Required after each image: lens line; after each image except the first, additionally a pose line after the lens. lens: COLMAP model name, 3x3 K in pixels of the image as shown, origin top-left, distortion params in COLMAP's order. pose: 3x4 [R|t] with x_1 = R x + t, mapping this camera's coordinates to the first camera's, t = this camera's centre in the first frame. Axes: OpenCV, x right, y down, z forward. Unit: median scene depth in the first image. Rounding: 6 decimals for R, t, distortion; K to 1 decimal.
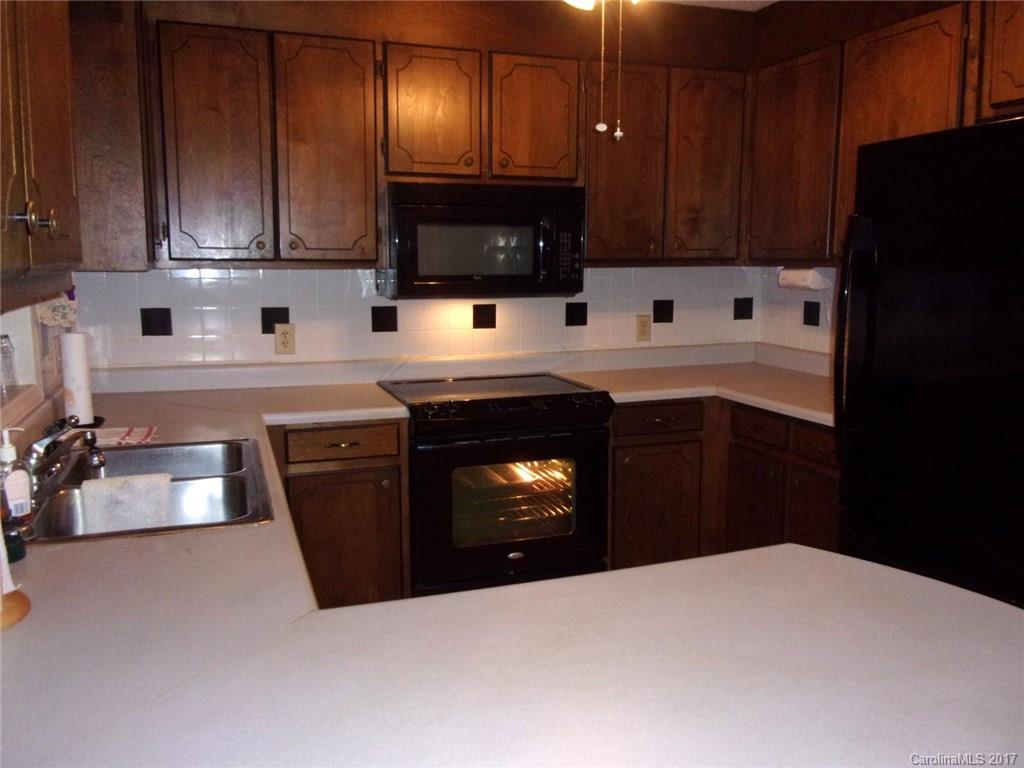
lens RADIAL K [[856.8, 0, 512.2], [0, 856.8, 379.0], [0, 0, 1]] dist [0.009984, -0.025621]
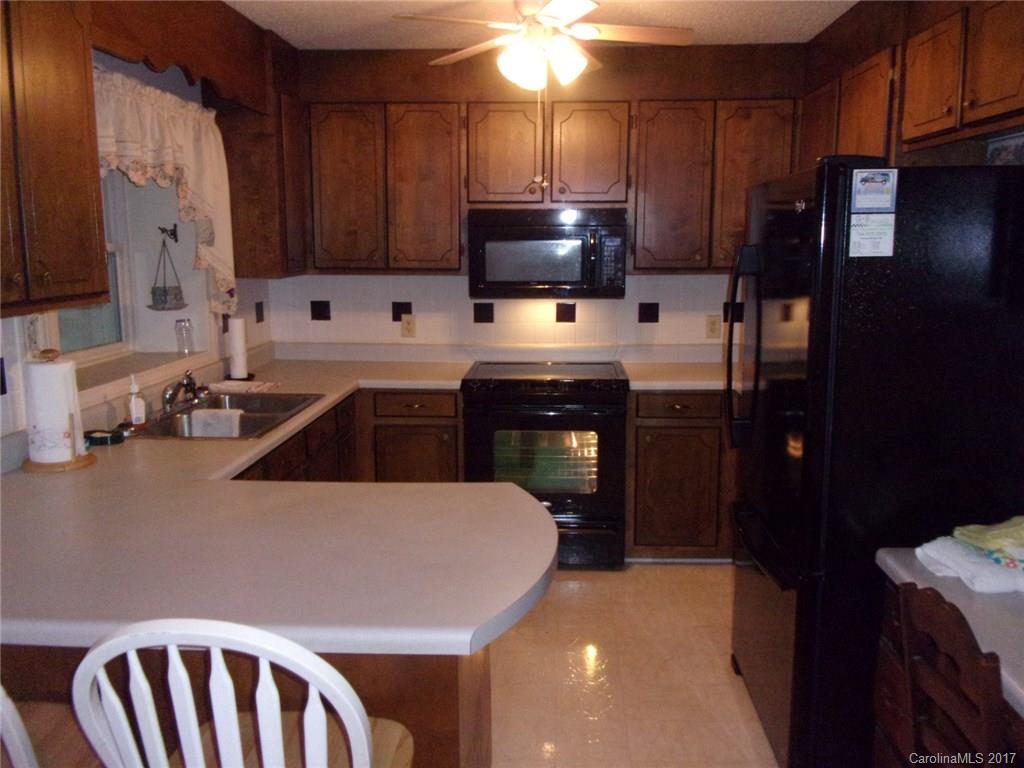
lens RADIAL K [[856.8, 0, 513.0], [0, 856.8, 383.5], [0, 0, 1]] dist [0.009984, -0.025621]
pose [[0.920450, 0.063377, -0.385688, 0.412643], [-0.052846, 0.997885, 0.037856, -0.016365], [0.387272, -0.014462, 0.921852, -0.171404]]
